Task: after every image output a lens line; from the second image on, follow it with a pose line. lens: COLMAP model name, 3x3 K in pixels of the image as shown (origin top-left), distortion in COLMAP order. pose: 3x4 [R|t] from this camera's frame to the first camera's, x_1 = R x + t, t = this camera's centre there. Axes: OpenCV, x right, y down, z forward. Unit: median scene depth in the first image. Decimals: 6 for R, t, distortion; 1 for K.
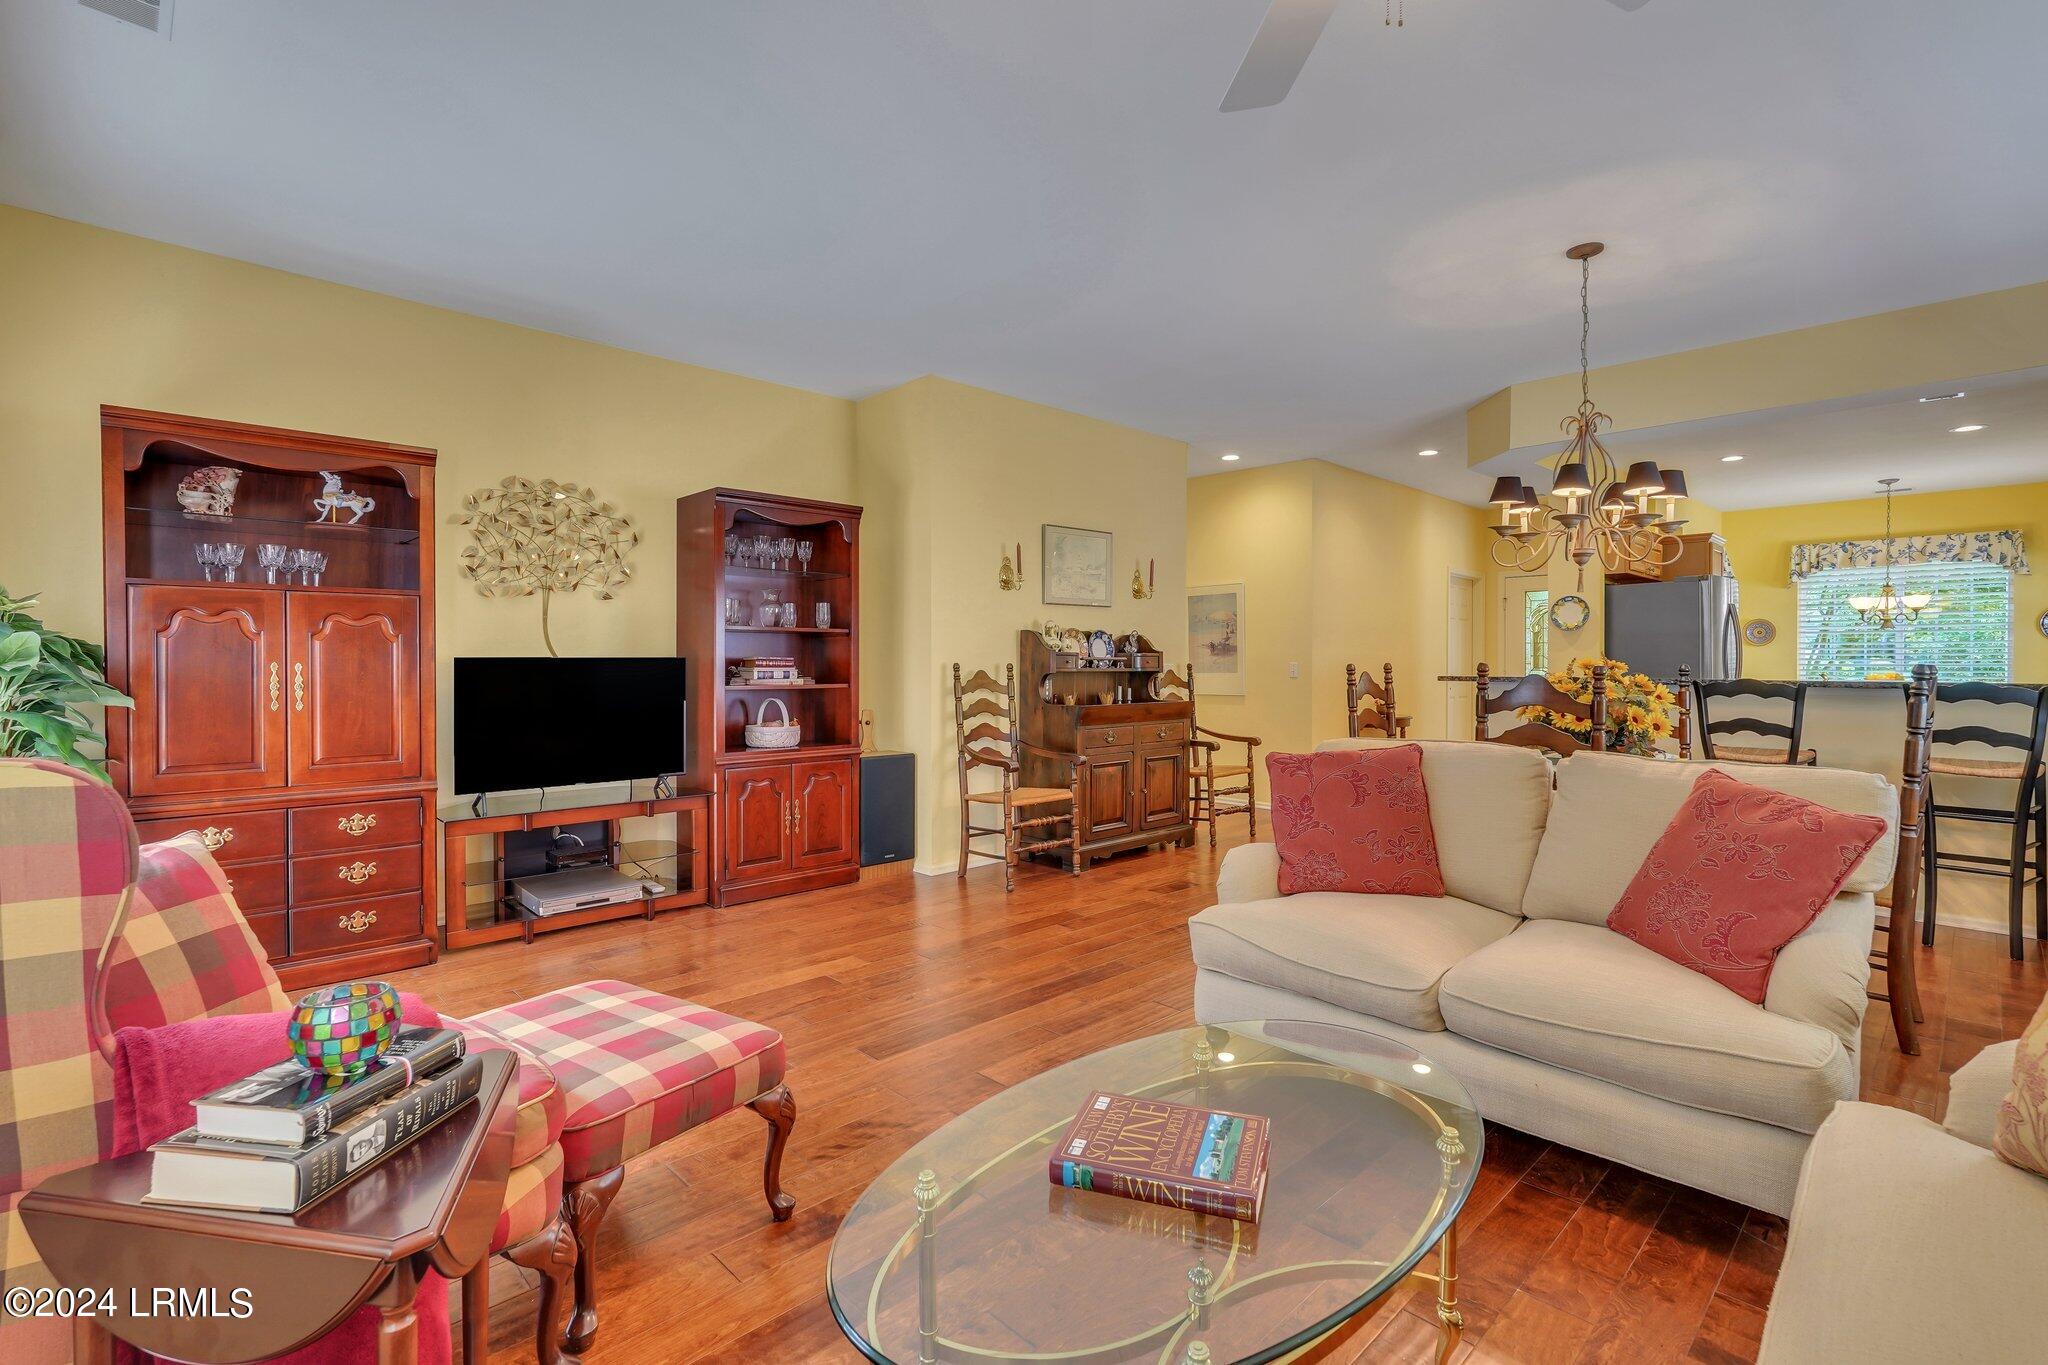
lens RADIAL K [[924.7, 0, 990.6], [0, 924.7, 666.5], [0, 0, 1]] dist [-0.001110, 0.000553]
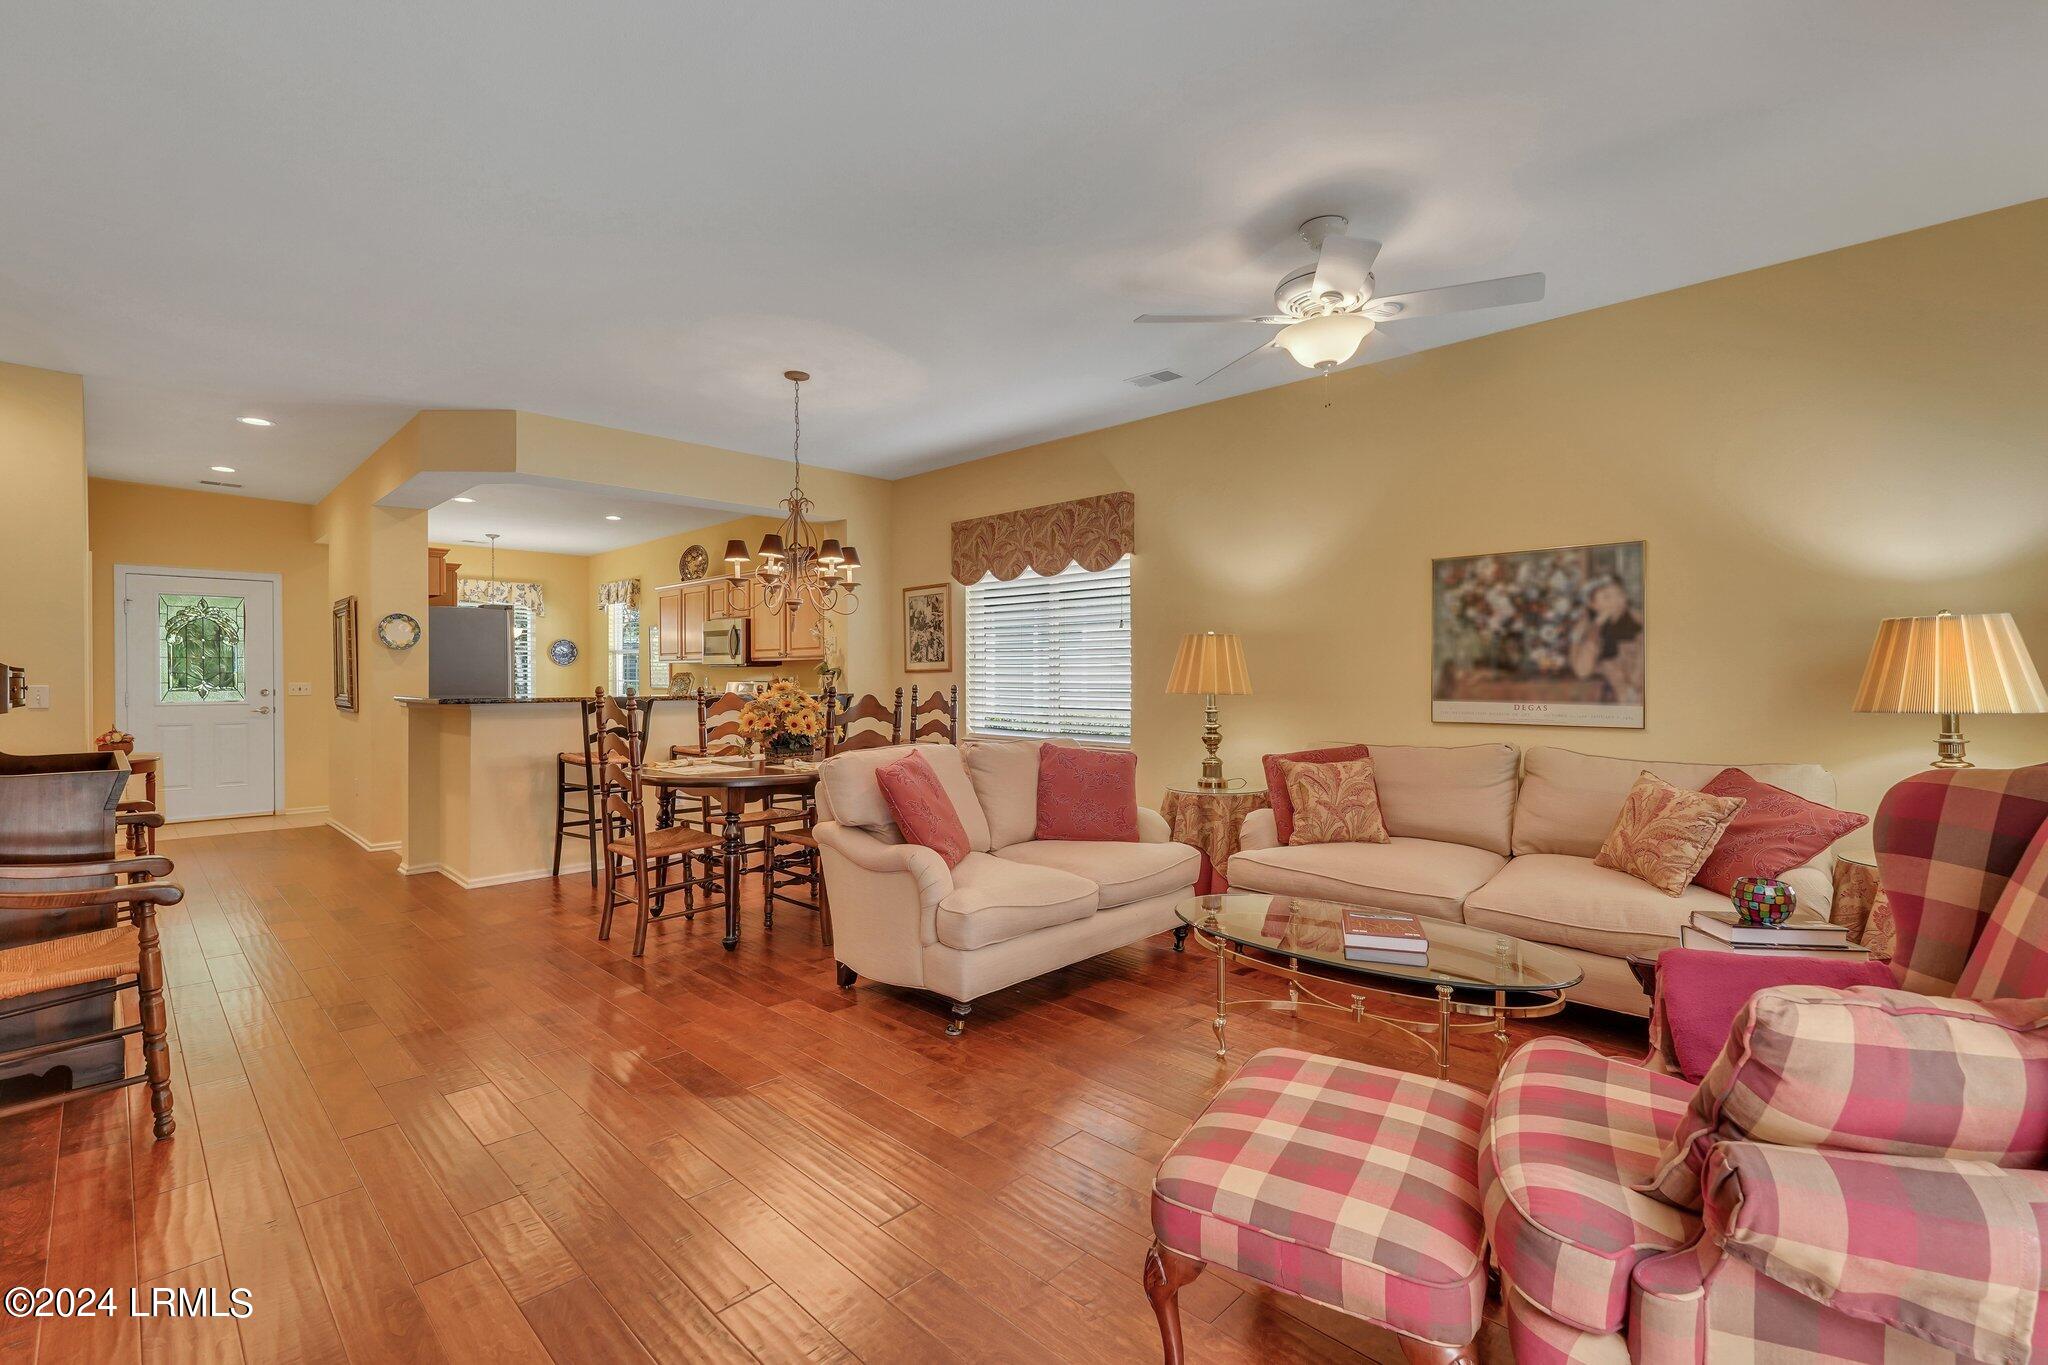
lens RADIAL K [[921.2, 0, 1019.1], [0, 921.2, 662.0], [0, 0, 1]] dist [-0.016390, 0.008944]
pose [[-0.031358, 0.012735, 0.999427, -0.412429], [0.007242, 0.999895, -0.012514, -0.009783], [-0.999482, 0.006845, -0.031447, 0.438019]]
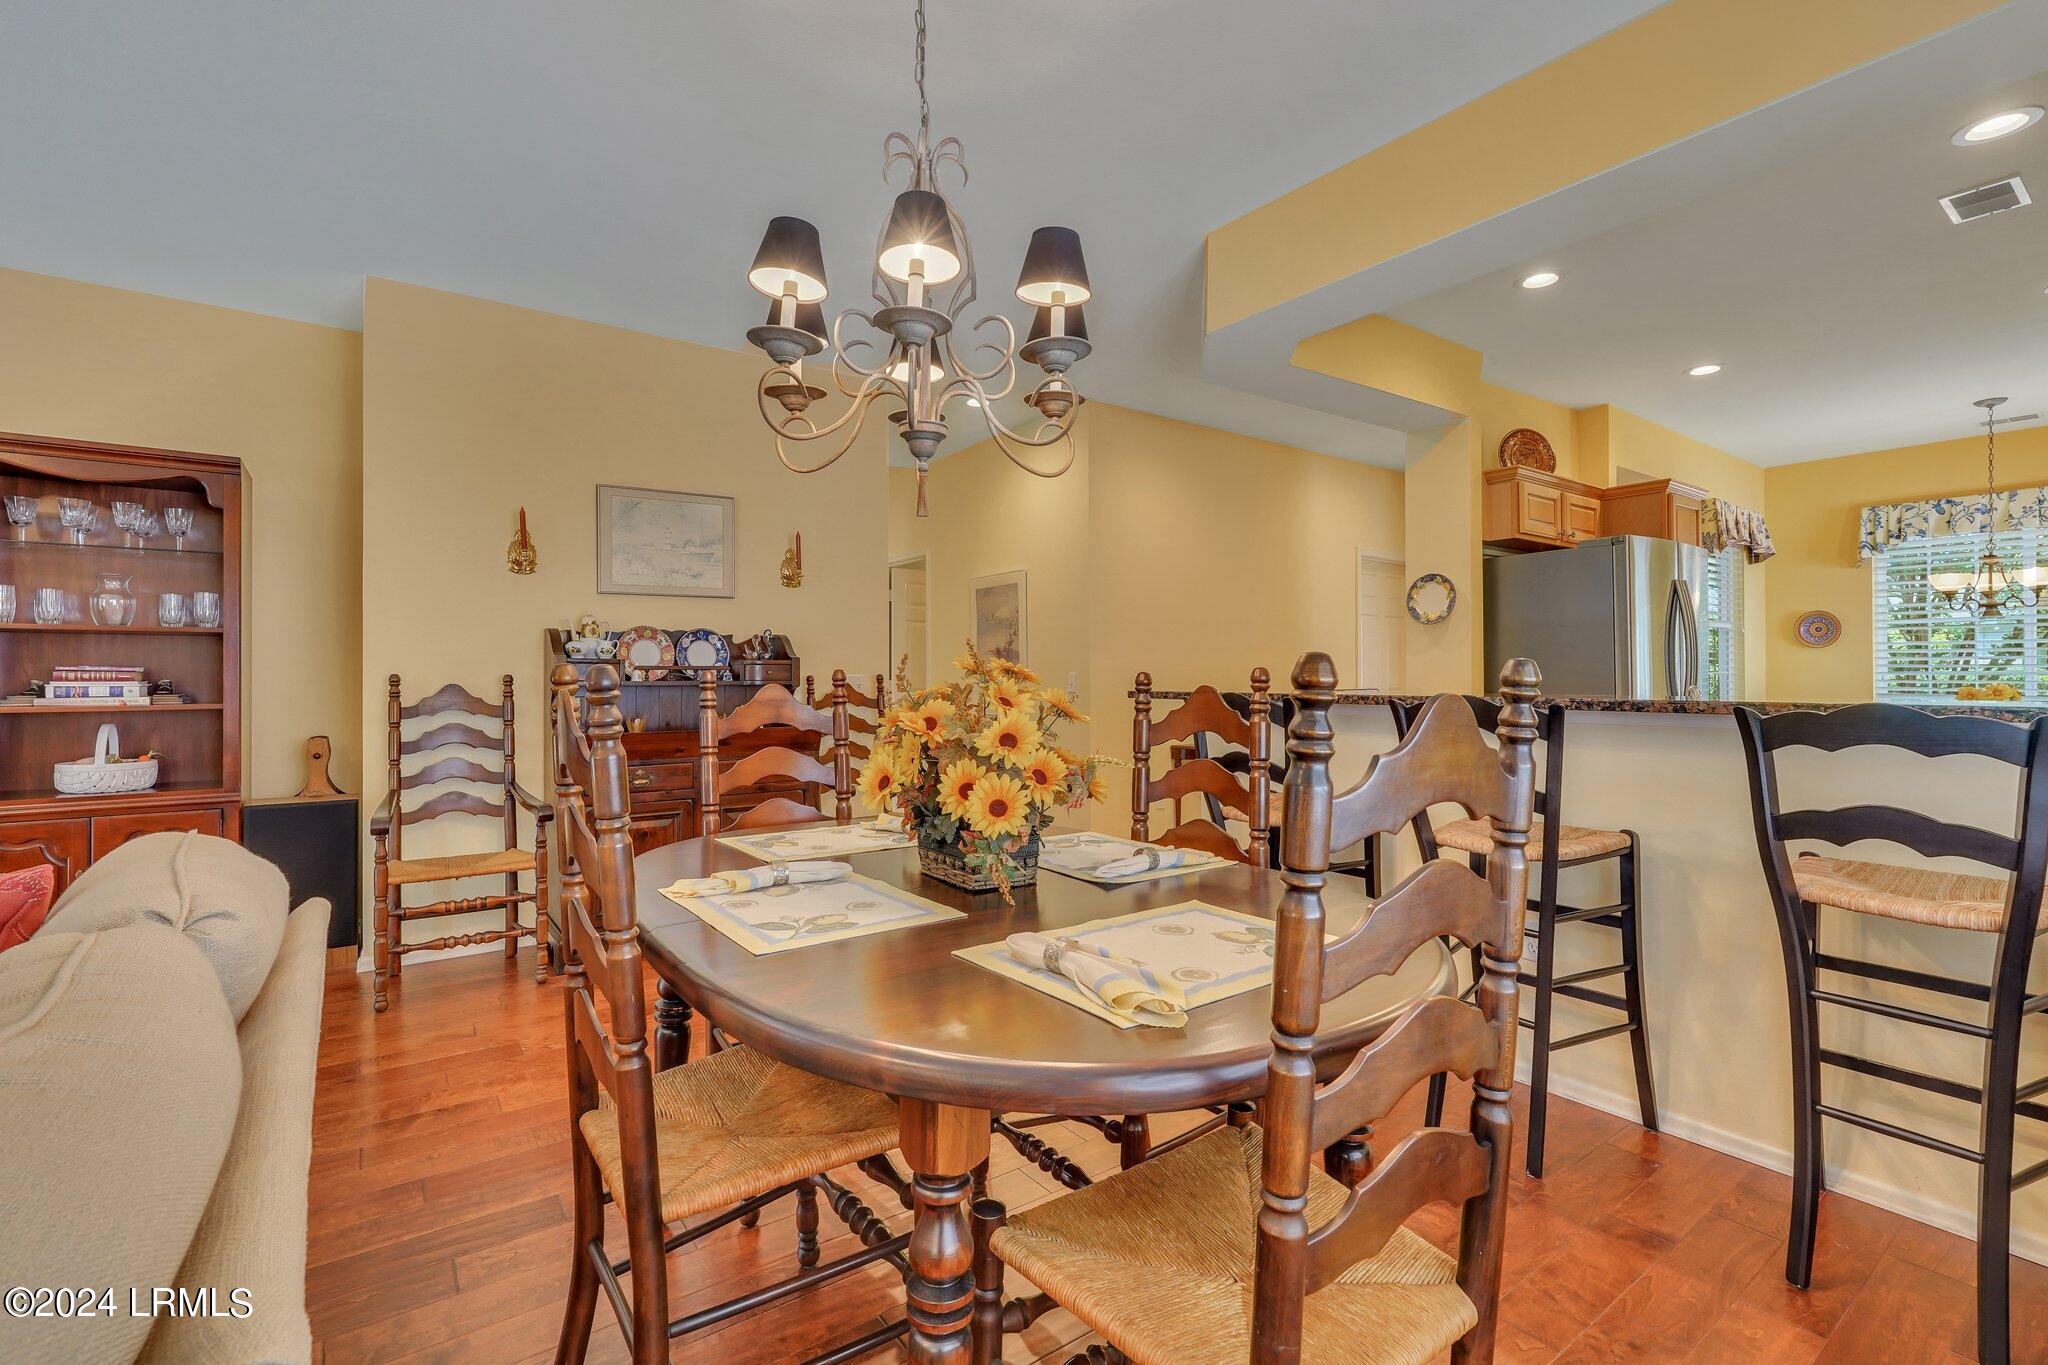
lens RADIAL K [[886.8, 0, 987.4], [0, 886.8, 681.5], [0, 0, 1]] dist [-0.000594, -0.000132]
pose [[0.990116, -0.004477, -0.140179, 0.450572], [0.004604, 0.999989, 0.000585, 0.003314], [0.140174, -0.001225, 0.990126, 0.338697]]
